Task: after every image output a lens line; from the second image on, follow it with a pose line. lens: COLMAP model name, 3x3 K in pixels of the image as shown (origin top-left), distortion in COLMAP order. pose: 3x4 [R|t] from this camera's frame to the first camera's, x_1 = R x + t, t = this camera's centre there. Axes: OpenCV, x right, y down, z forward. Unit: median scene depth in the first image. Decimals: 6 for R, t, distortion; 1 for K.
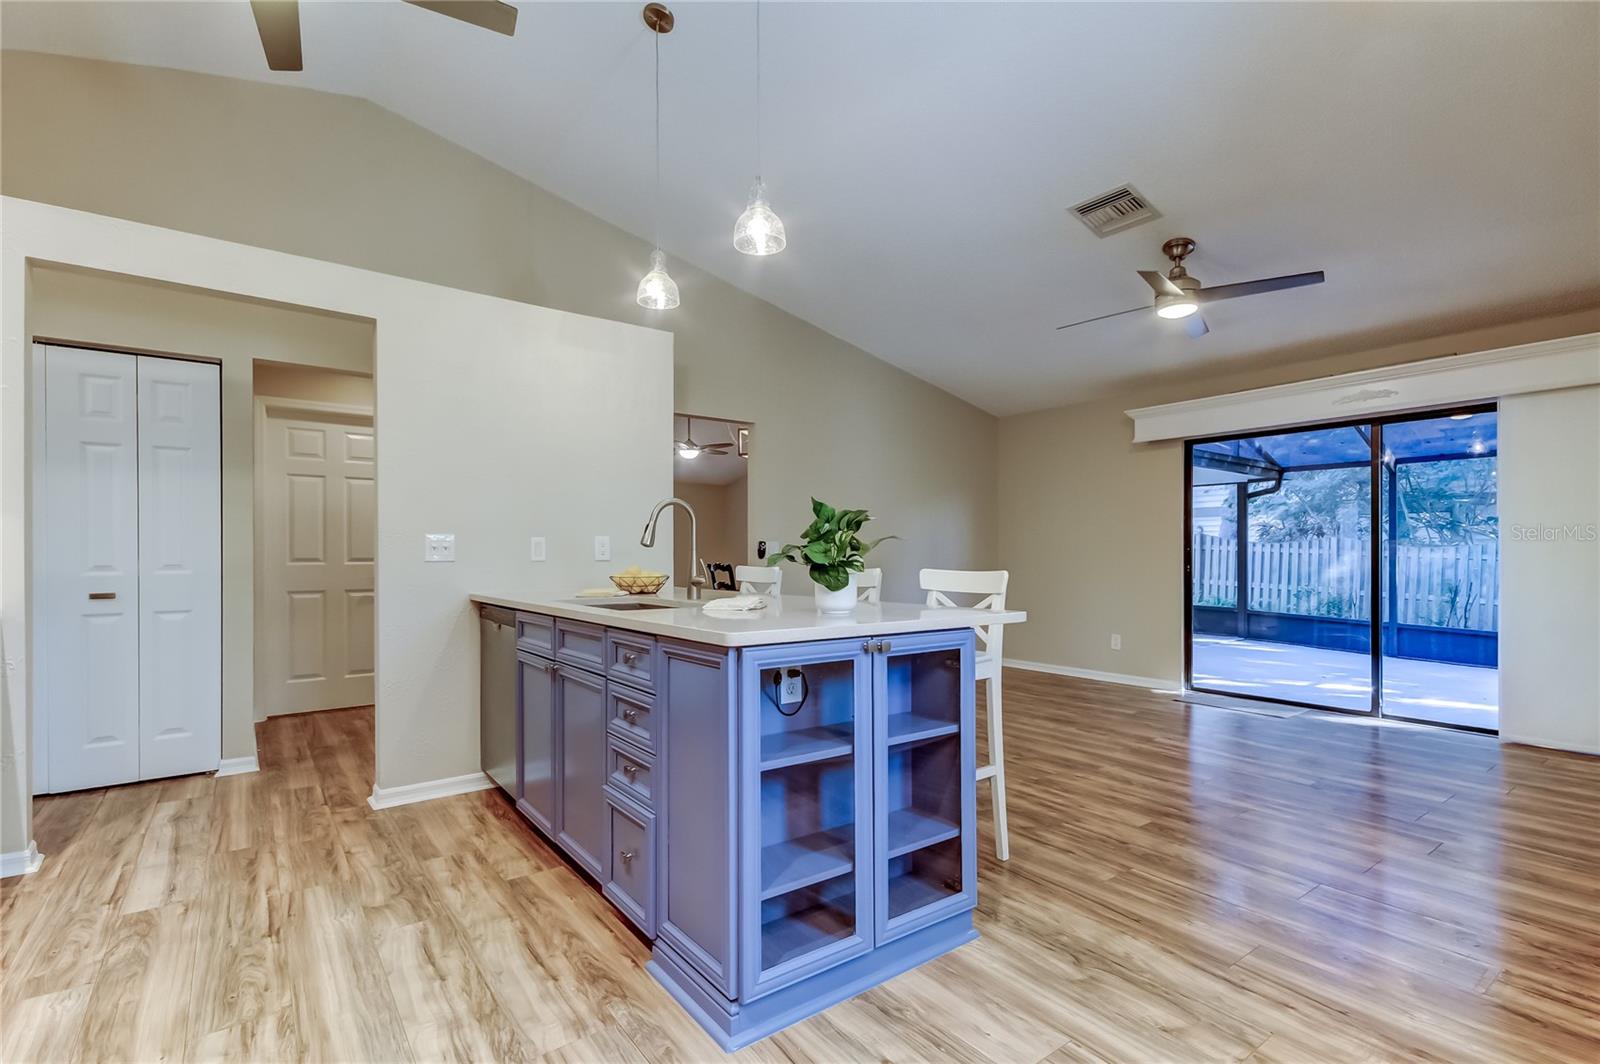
lens RADIAL K [[731.1, 0, 794.1], [0, 731.1, 559.2], [0, 0, 1]] dist [0.019547, -0.008270]
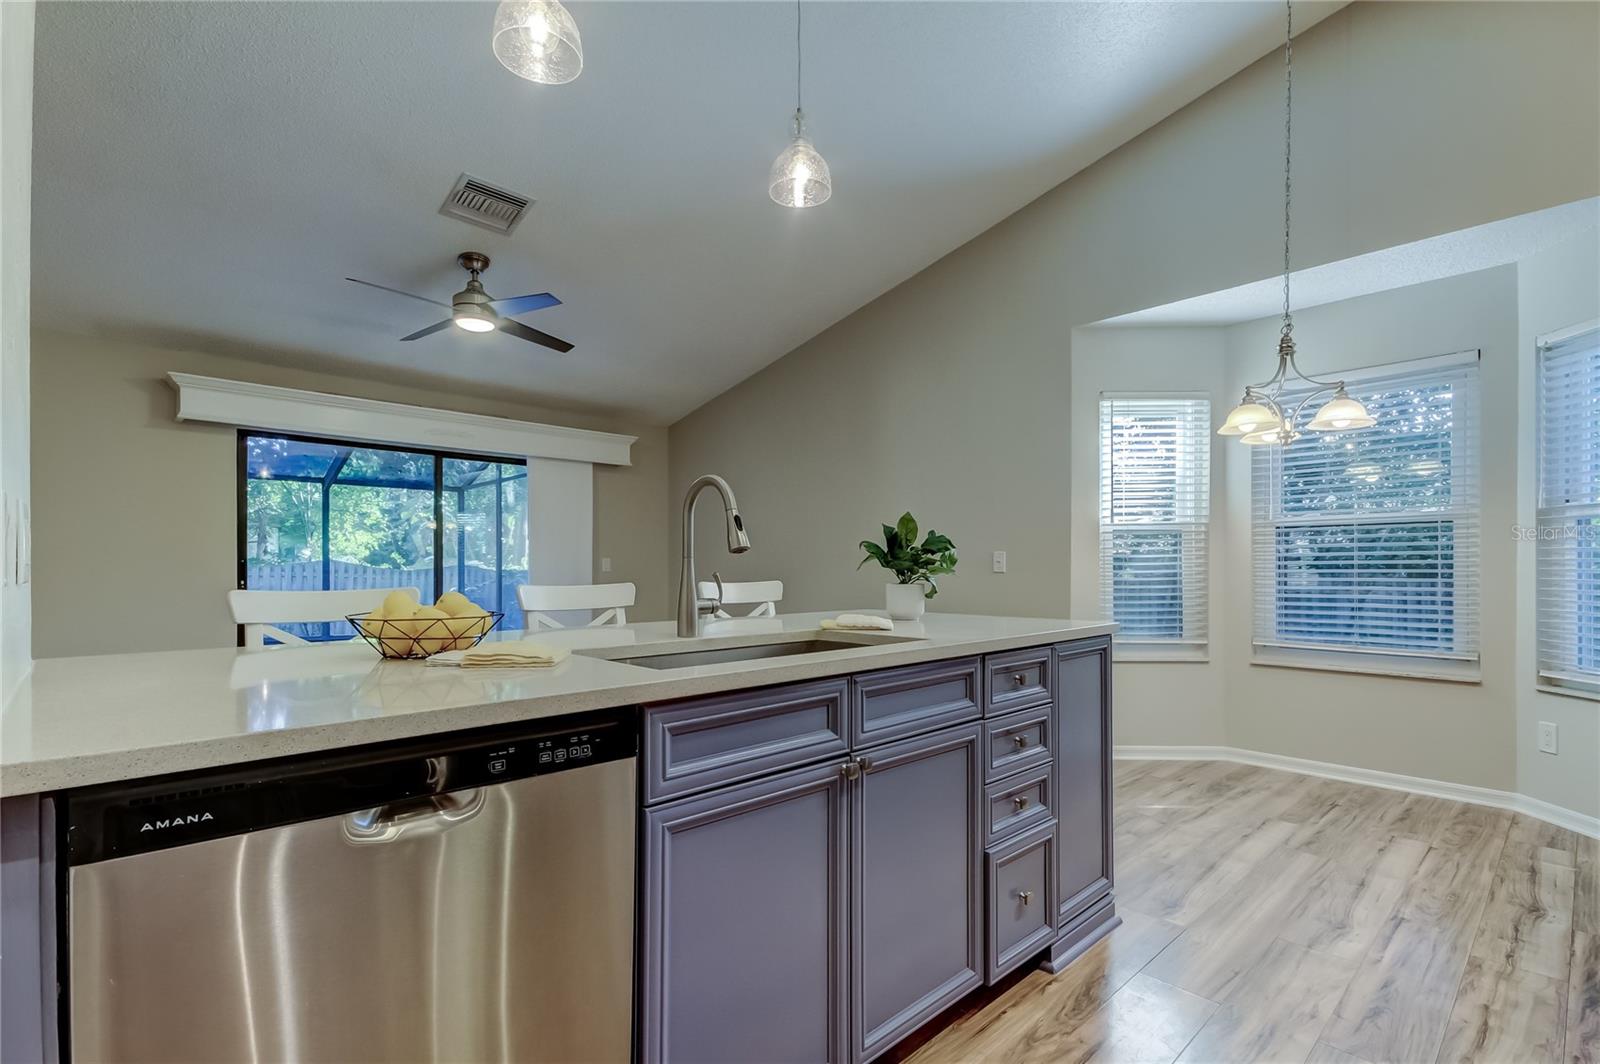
lens RADIAL K [[748.7, 0, 821.1], [0, 748.7, 565.0], [0, 0, 1]] dist [0.000965, -0.000222]
pose [[-0.136112, 0.007144, 0.990668, -0.558852], [0.009292, 0.999939, -0.005934, -0.000319], [-0.990650, 0.008397, -0.136170, 0.689242]]
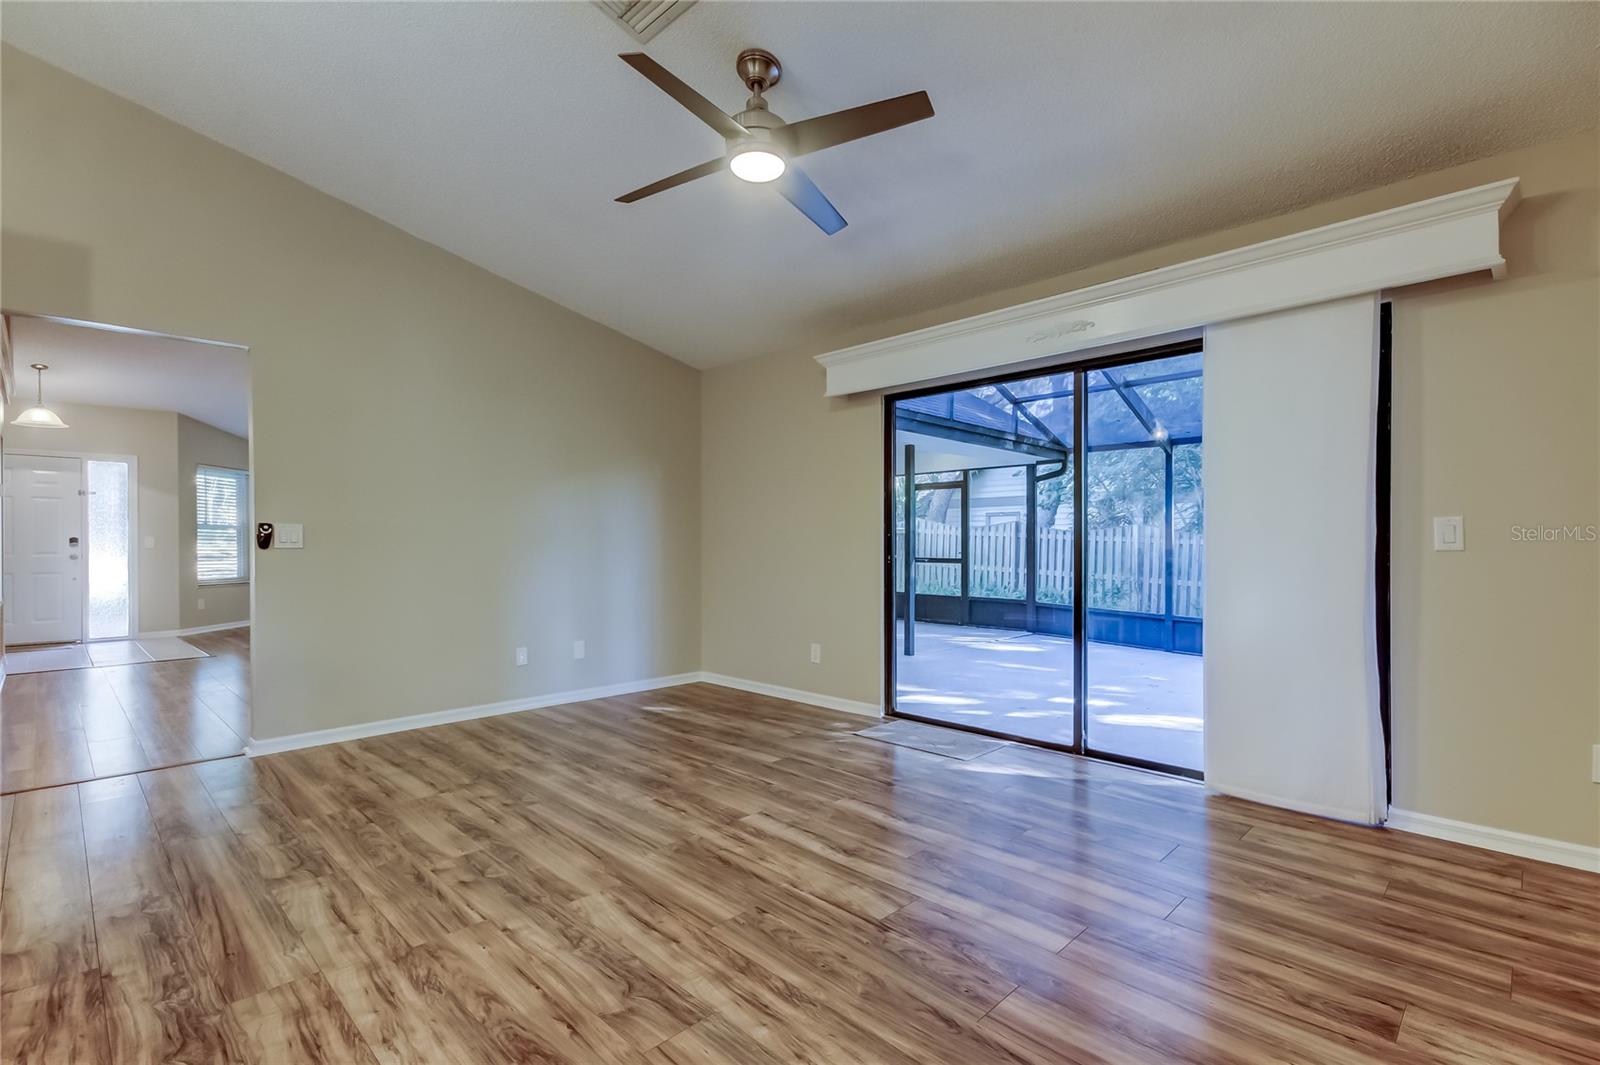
lens RADIAL K [[725.7, 0, 794.7], [0, 725.7, 552.7], [0, 0, 1]] dist [0.001289, -0.000037]
pose [[0.988315, -0.003293, 0.152391, 0.466732], [0.002171, 0.999969, 0.007527, -0.000532], [-0.152411, -0.007108, 0.988292, 0.366887]]
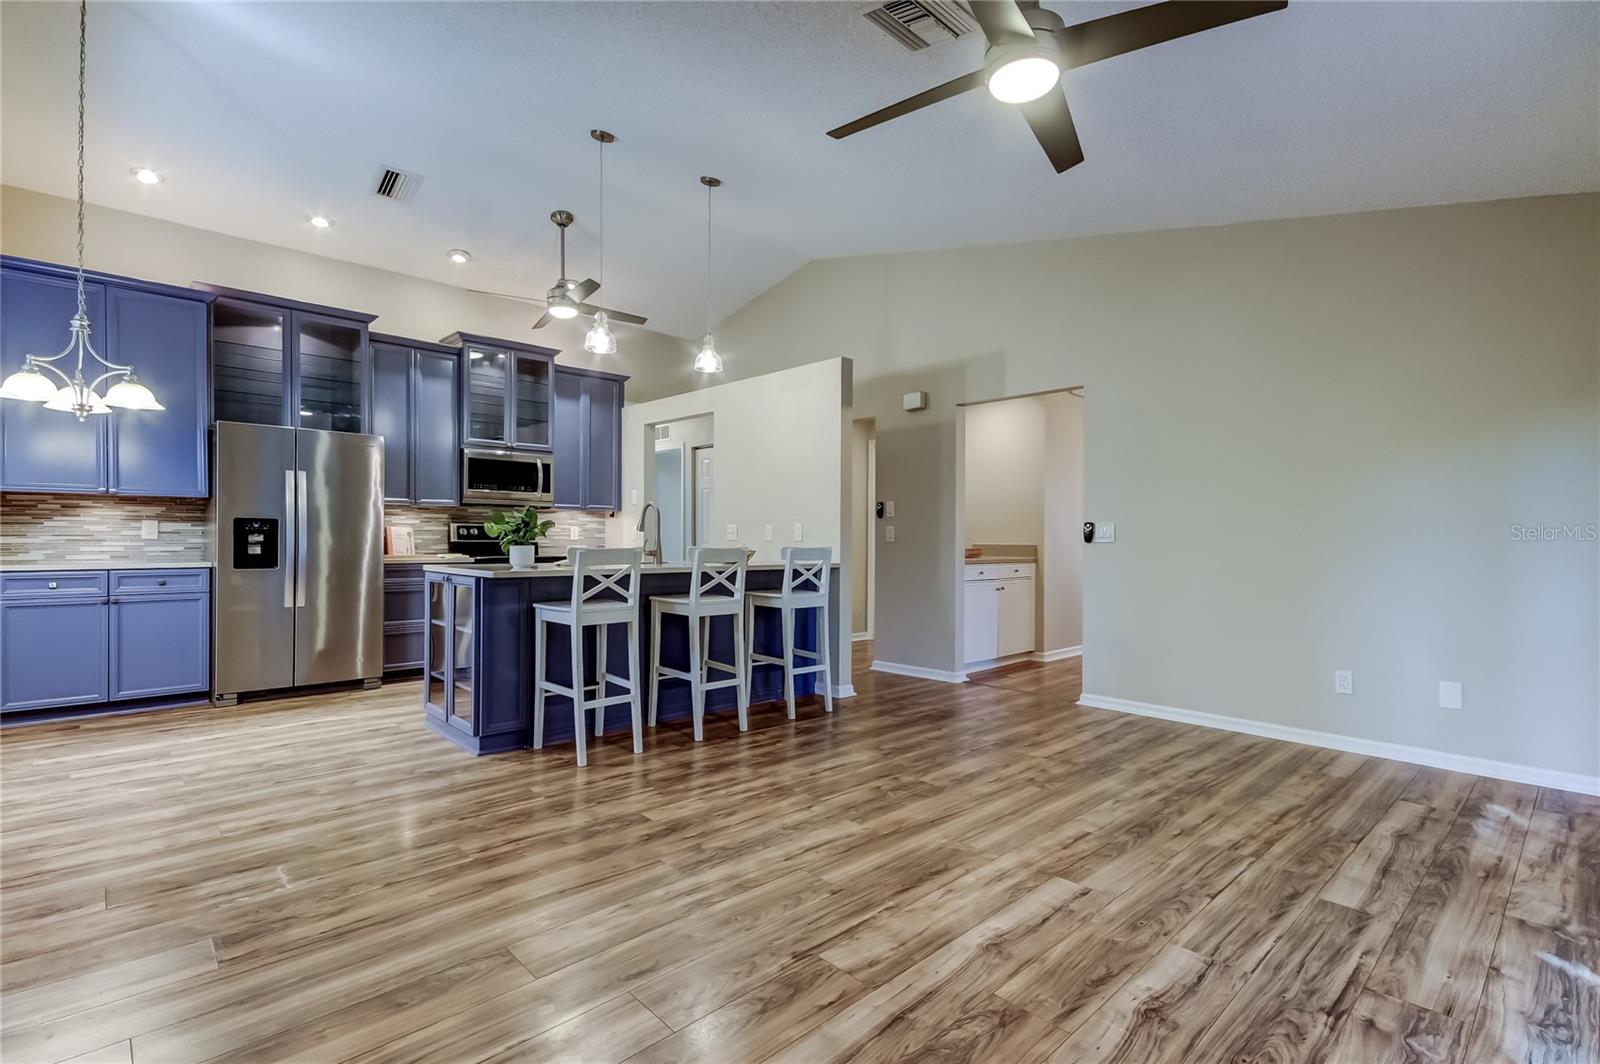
lens RADIAL K [[745.3, 0, 819.1], [0, 745.3, 548.4], [0, 0, 1]] dist [0.022490, -0.011213]
pose [[0.134419, 0.012772, -0.990842, 1.072483], [-0.010611, 0.999878, 0.011449, 0.000072], [0.990868, 0.008975, 0.134538, 0.798960]]
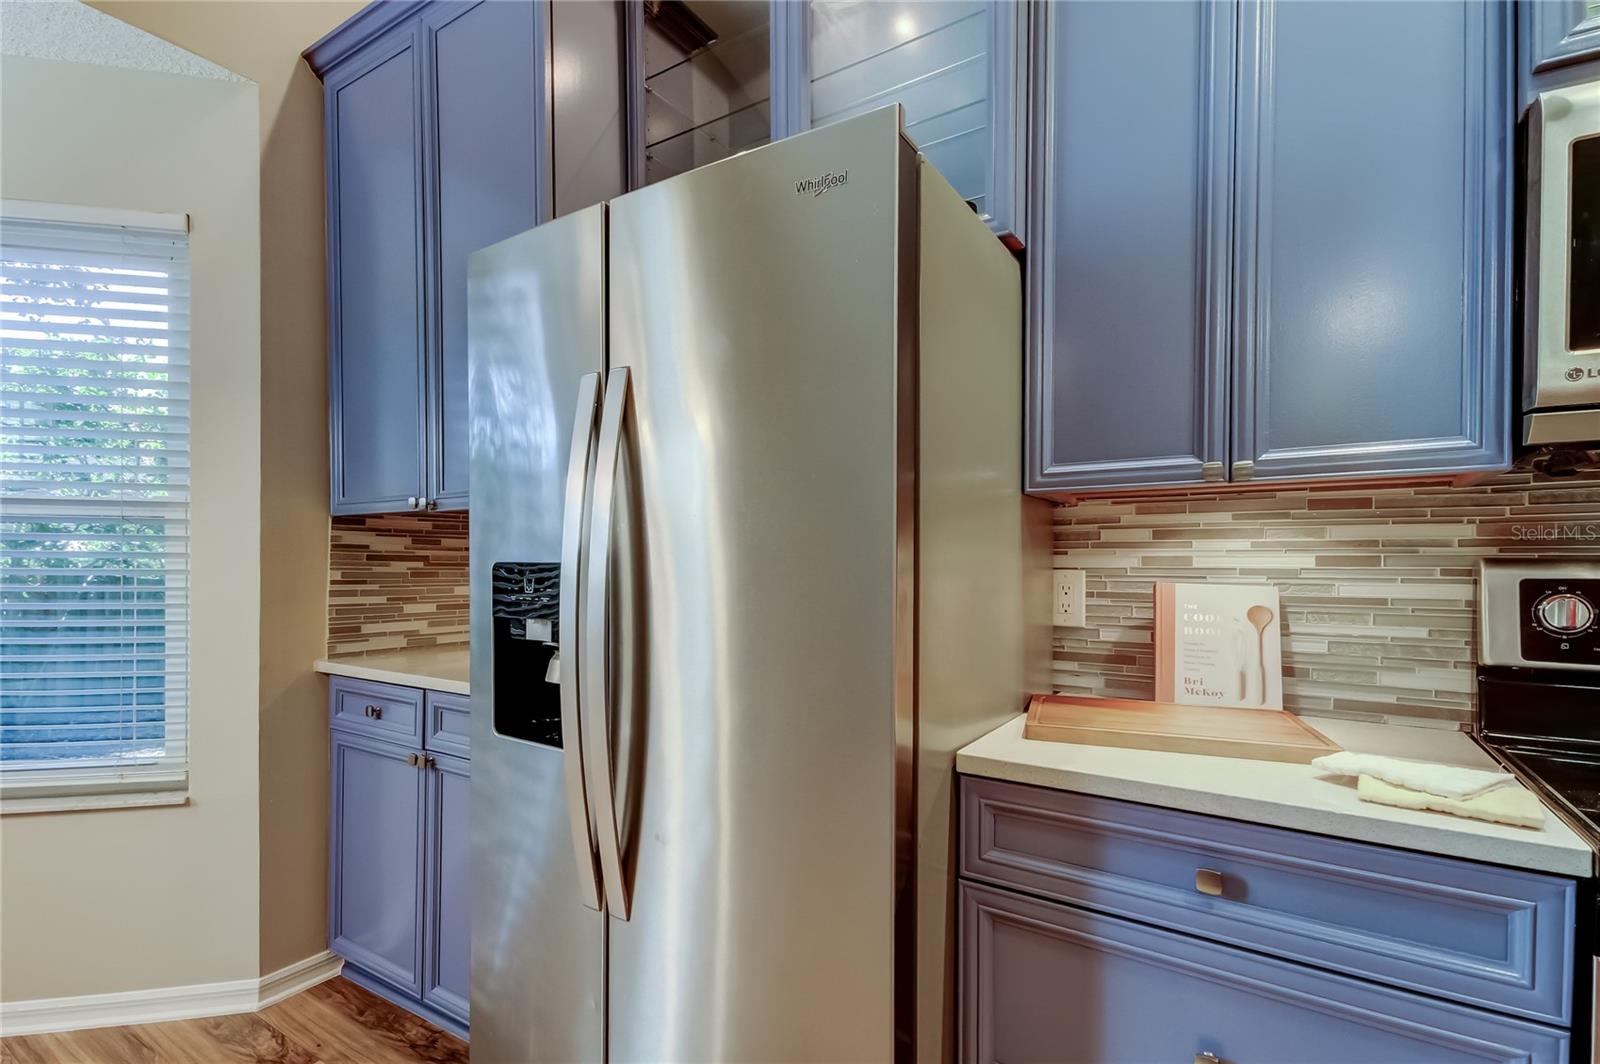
lens RADIAL K [[745.3, 0, 804.2], [0, 745.3, 557.9], [0, 0, 1]] dist [0.008273, -0.000494]
pose [[-0.936638, -0.007994, -0.350207, -0.204952], [-0.008518, 0.999964, -0.000045, -0.027628], [0.350195, 0.002941, -0.936672, 0.438453]]
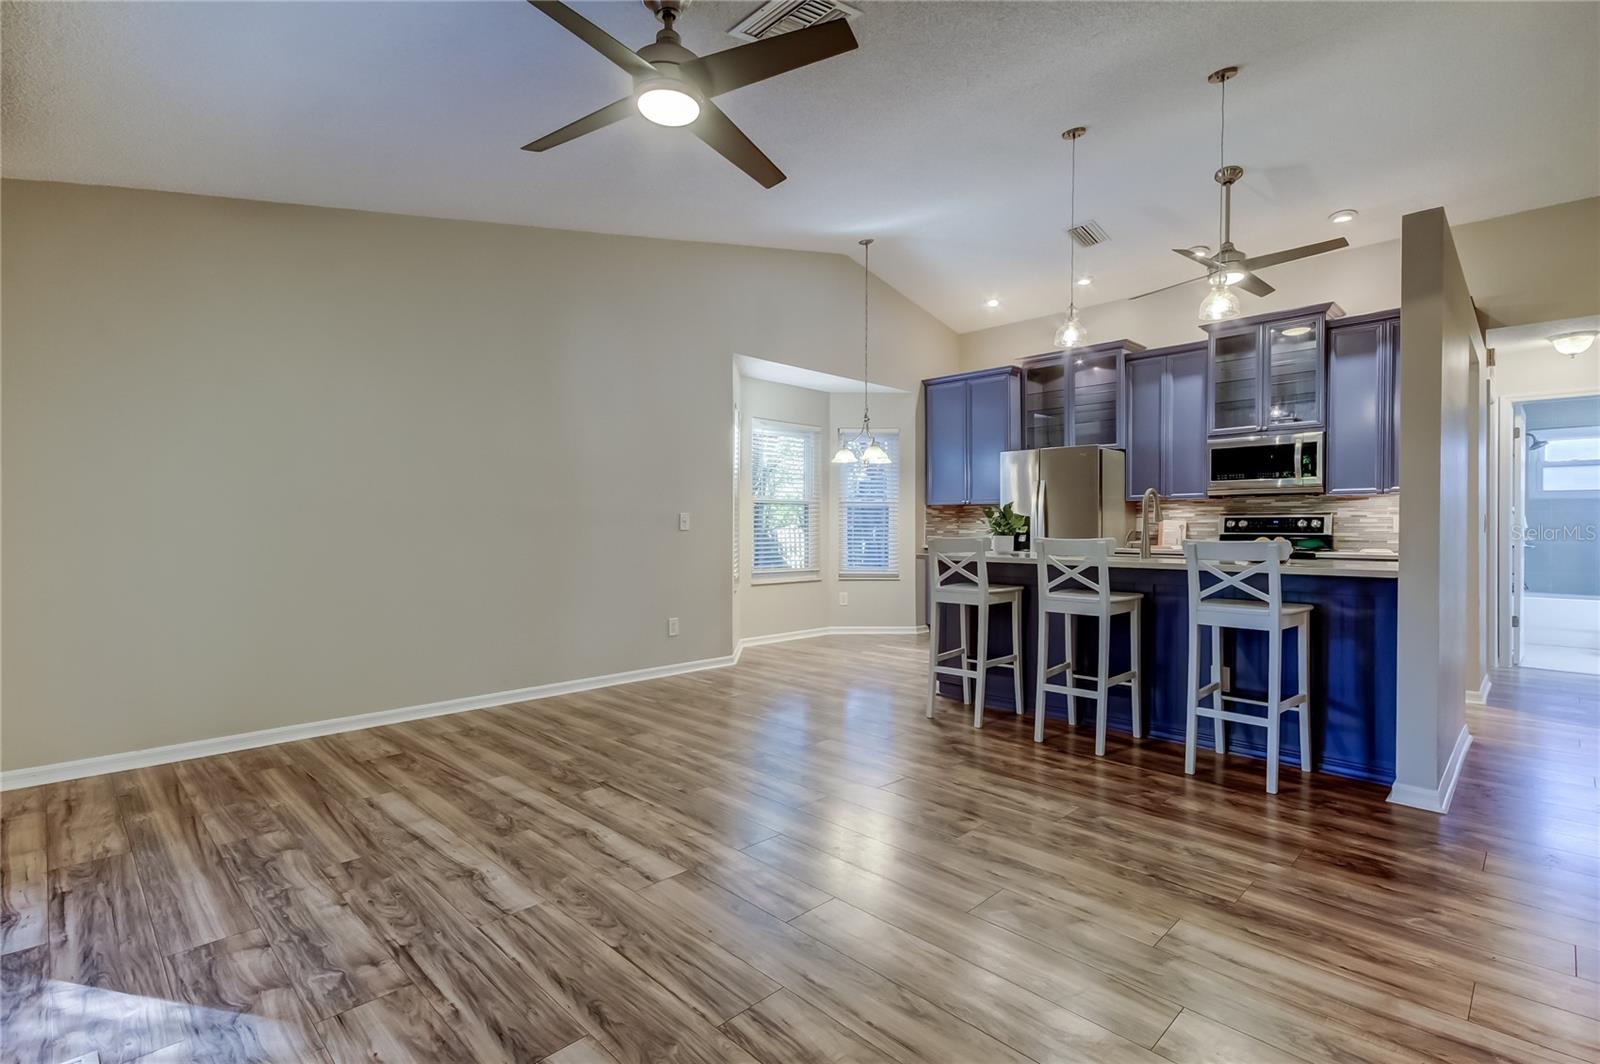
lens RADIAL K [[749.8, 0, 800.0], [0, 749.8, 532.0], [0, 0, 1]] dist [0.010517, -0.000229]
pose [[-0.988252, -0.003009, -0.152802, 0.521985], [-0.004386, 0.999953, 0.008675, -0.002042], [0.152769, 0.009243, -0.988219, 1.644506]]
